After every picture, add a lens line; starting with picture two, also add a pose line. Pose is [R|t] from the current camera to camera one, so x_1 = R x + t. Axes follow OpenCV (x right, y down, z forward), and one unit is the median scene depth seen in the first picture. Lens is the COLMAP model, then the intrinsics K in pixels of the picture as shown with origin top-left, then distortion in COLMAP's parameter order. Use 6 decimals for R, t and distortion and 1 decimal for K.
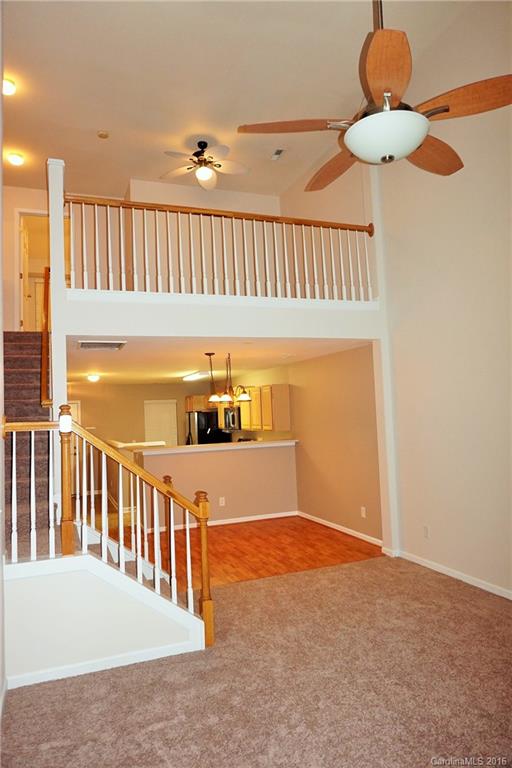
lens RADIAL K [[516.7, 0, 255.8], [0, 516.7, 382.5], [0, 0, 1]] dist [-0.027040, 0.019441]
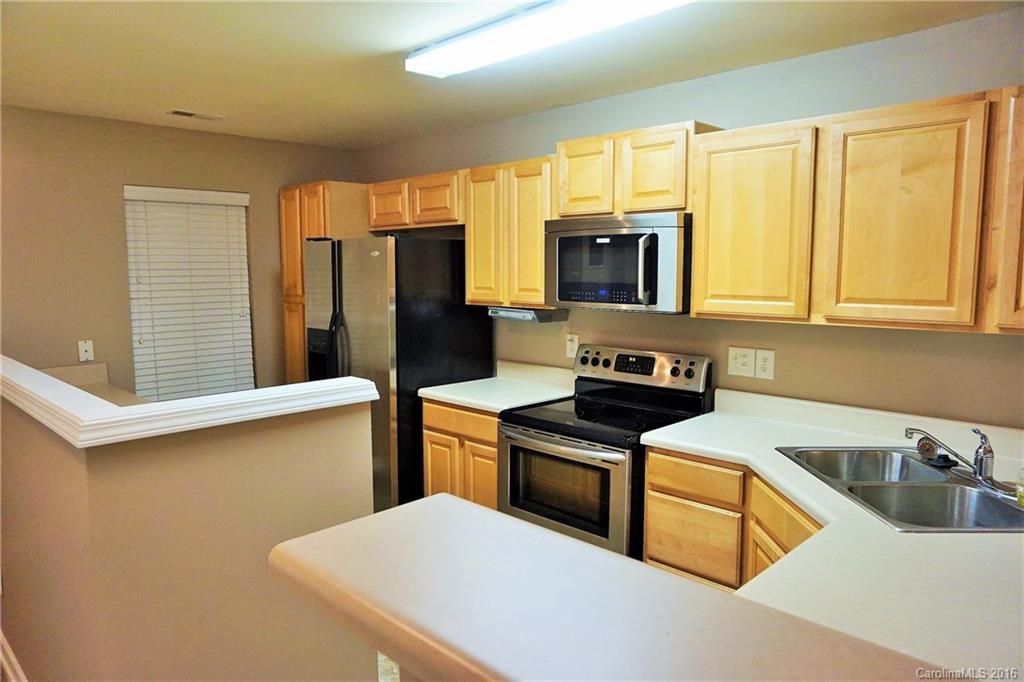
lens RADIAL K [[688.9, 0, 506.1], [0, 688.9, 339.9], [0, 0, 1]] dist [-0.027040, 0.019441]
pose [[0.914653, -0.003356, 0.404226, -0.214969], [-0.058614, 0.988297, 0.140833, 0.061034], [-0.399968, -0.152506, 0.903752, 0.723657]]
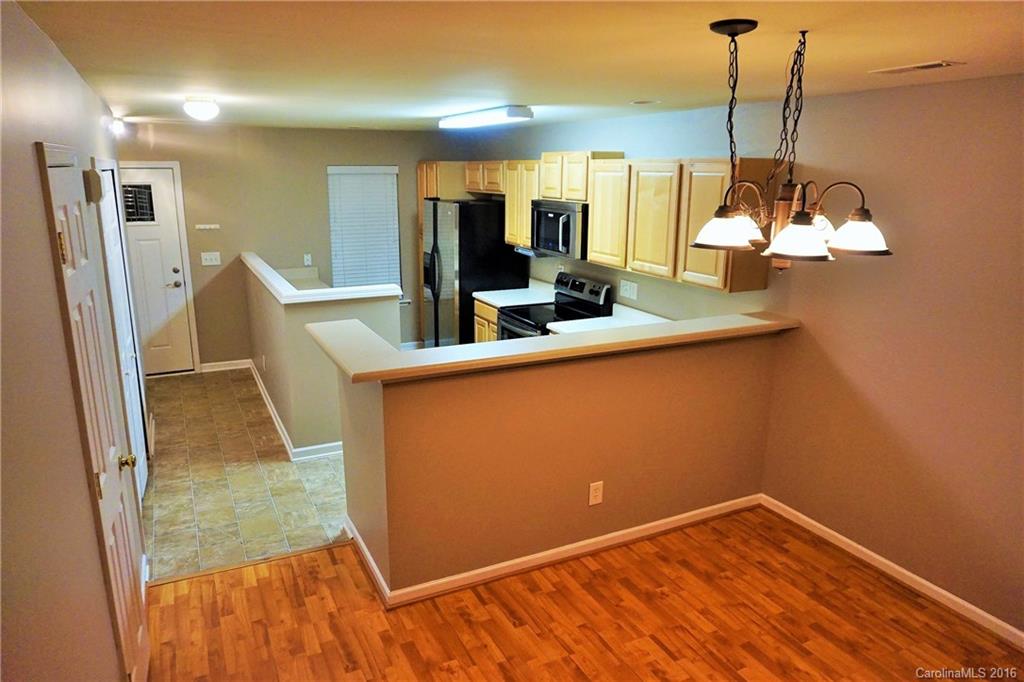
lens RADIAL K [[688.9, 0, 504.2], [0, 688.9, 341.6], [0, 0, 1]] dist [-0.027040, 0.019441]
pose [[0.995625, 0.027078, 0.089433, -0.134206], [-0.052513, 0.953799, 0.295820, -0.005489], [-0.077291, -0.299222, 0.951048, 0.447065]]
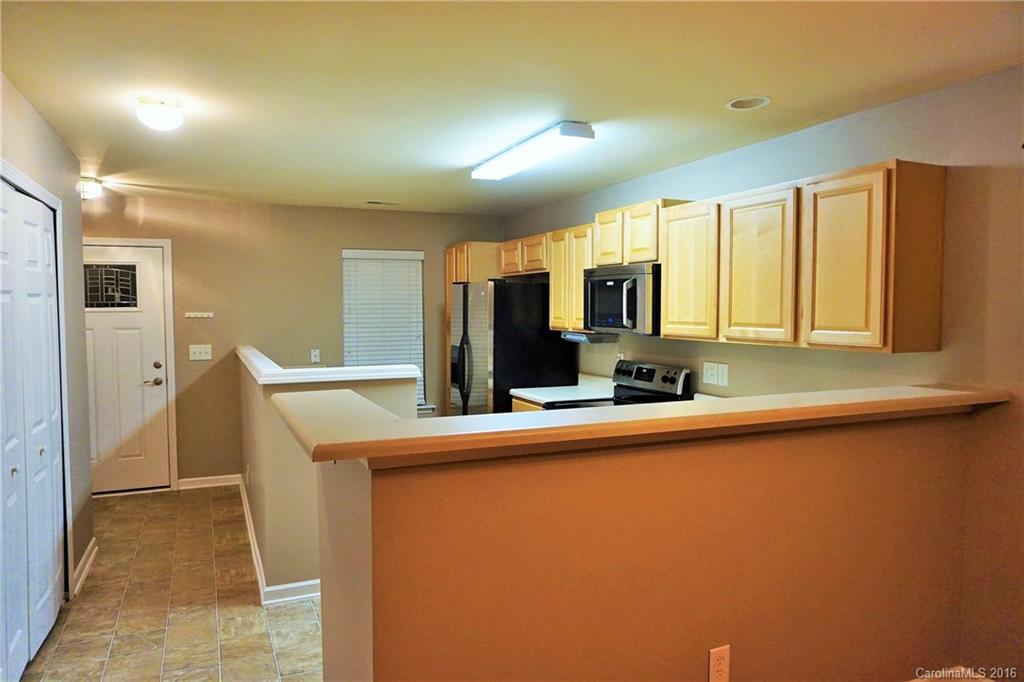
lens RADIAL K [[688.9, 0, 507.8], [0, 688.9, 346.7], [0, 0, 1]] dist [-0.027040, 0.019441]
pose [[0.998234, 0.037600, 0.045984, -0.134349], [-0.042685, 0.992433, 0.115126, 0.050412], [-0.041307, -0.116886, 0.992286, 0.558891]]
